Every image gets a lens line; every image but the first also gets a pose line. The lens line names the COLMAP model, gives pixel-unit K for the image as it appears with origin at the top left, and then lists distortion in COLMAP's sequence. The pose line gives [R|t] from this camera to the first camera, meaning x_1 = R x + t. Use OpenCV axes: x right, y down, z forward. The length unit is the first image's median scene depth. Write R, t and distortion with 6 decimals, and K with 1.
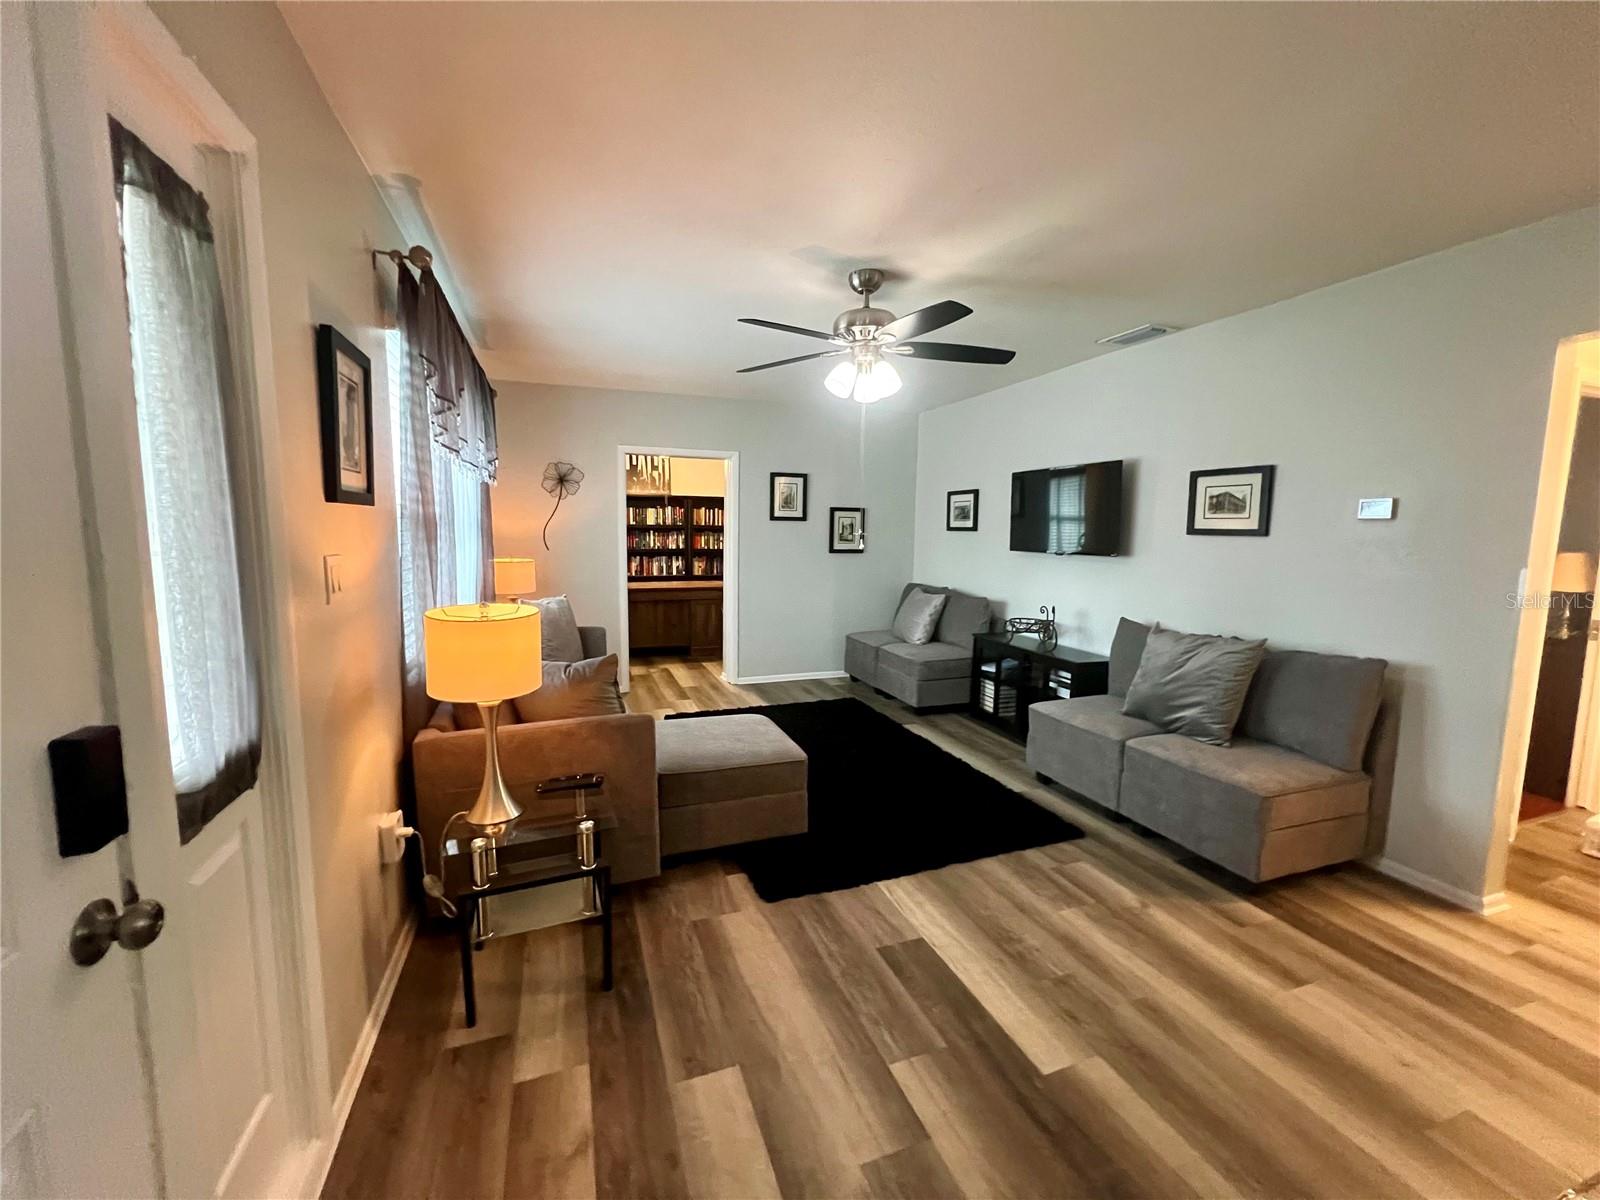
lens RADIAL K [[645.4, 0, 791.4], [0, 645.4, 599.6], [0, 0, 1]] dist [-0.000217, 0.000013]
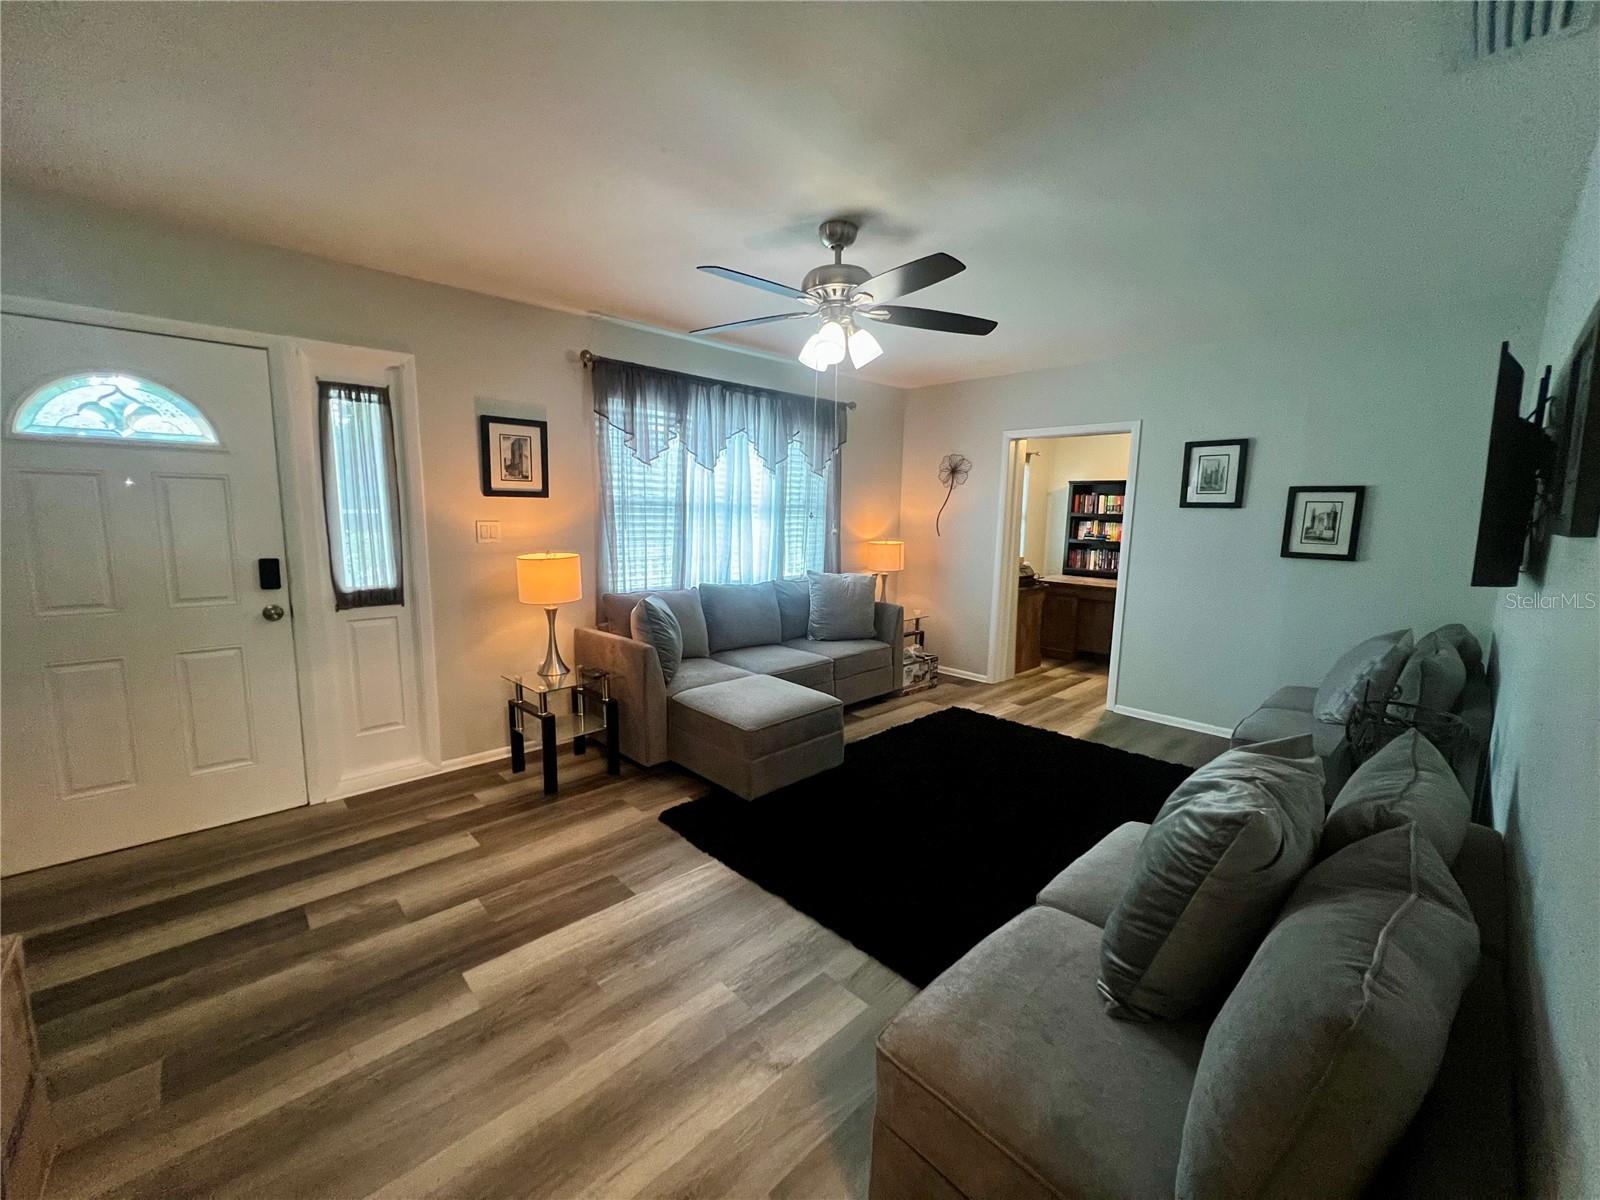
lens RADIAL K [[645.4, 0, 797.7], [0, 645.4, 599.8], [0, 0, 1]] dist [-0.000217, 0.000013]
pose [[0.396806, 0.121858, -0.909778, 0.541291], [-0.113322, 0.990070, 0.083186, -0.033667], [0.910880, 0.070089, 0.406675, 0.345846]]
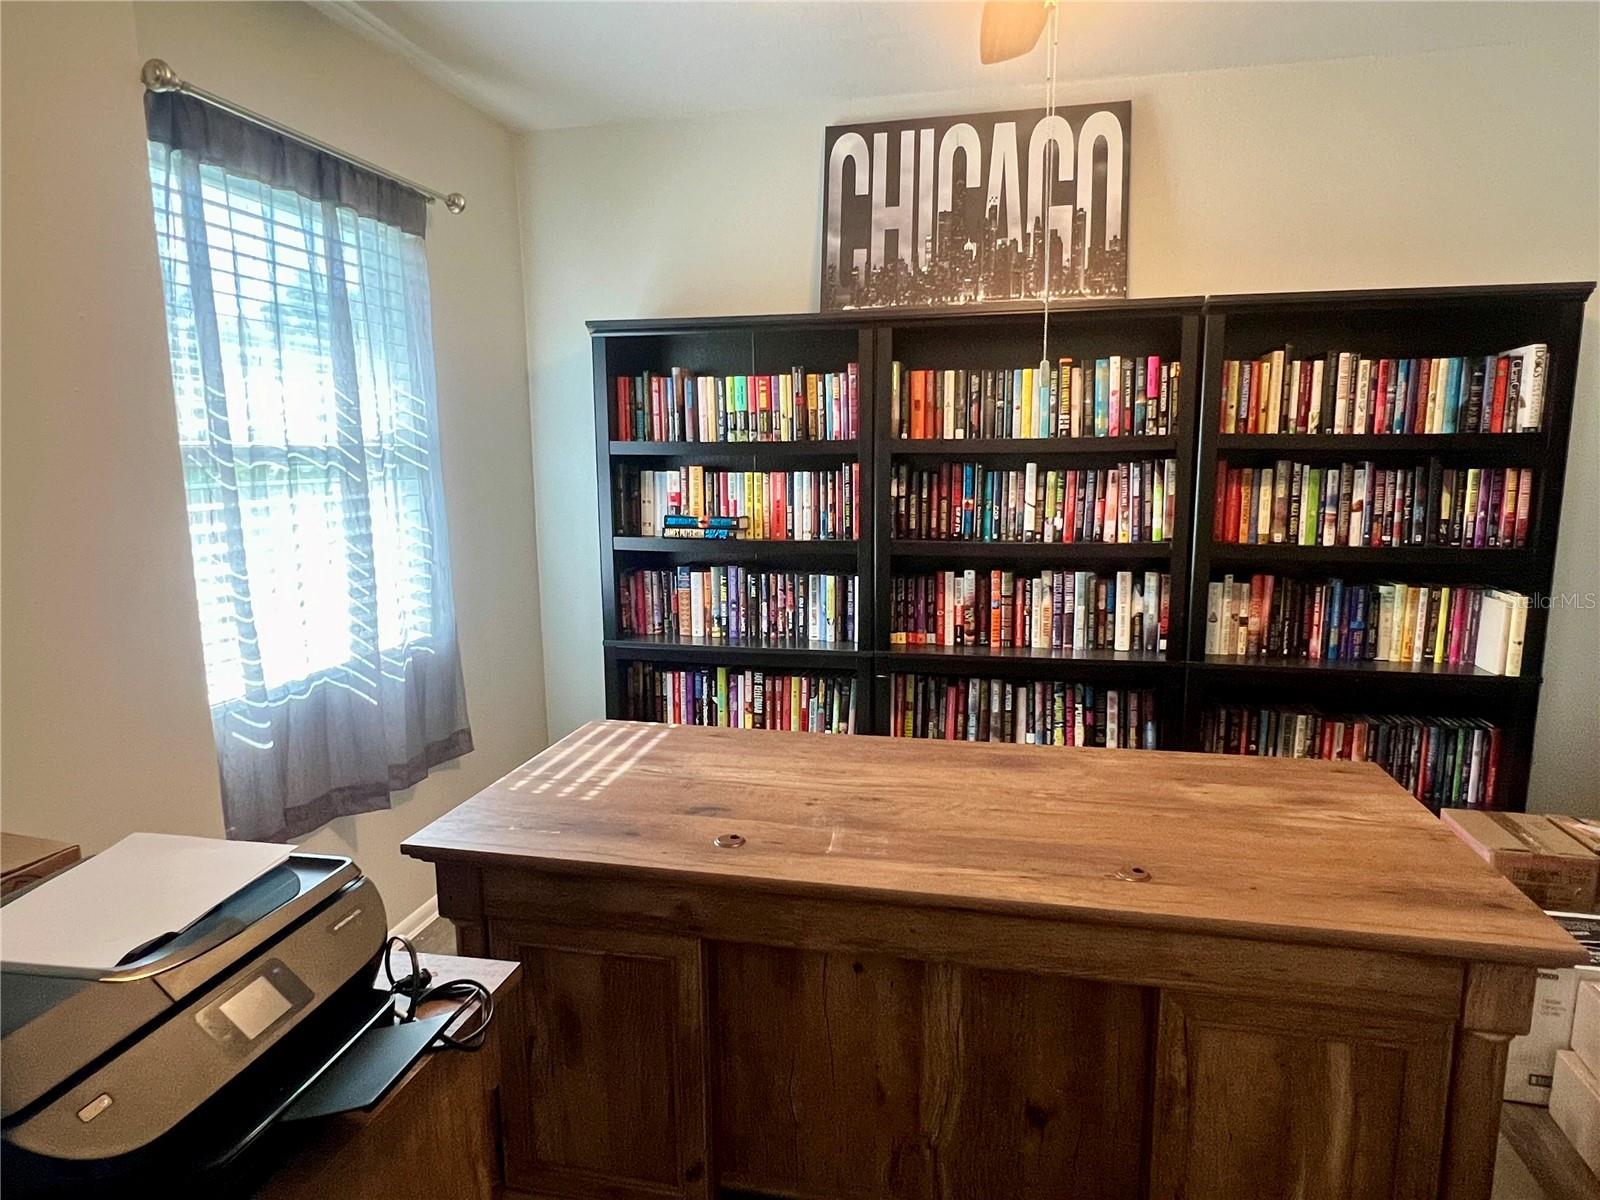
lens RADIAL K [[948.5, 0, 792.8], [0, 948.5, 607.0], [0, 0, 1]] dist [0.002866, 0.000170]
pose [[0.841398, 0.067274, -0.536212, -0.161745], [-0.039867, 0.997245, 0.062558, -0.117475], [0.538943, -0.031259, 0.841762, 1.067829]]
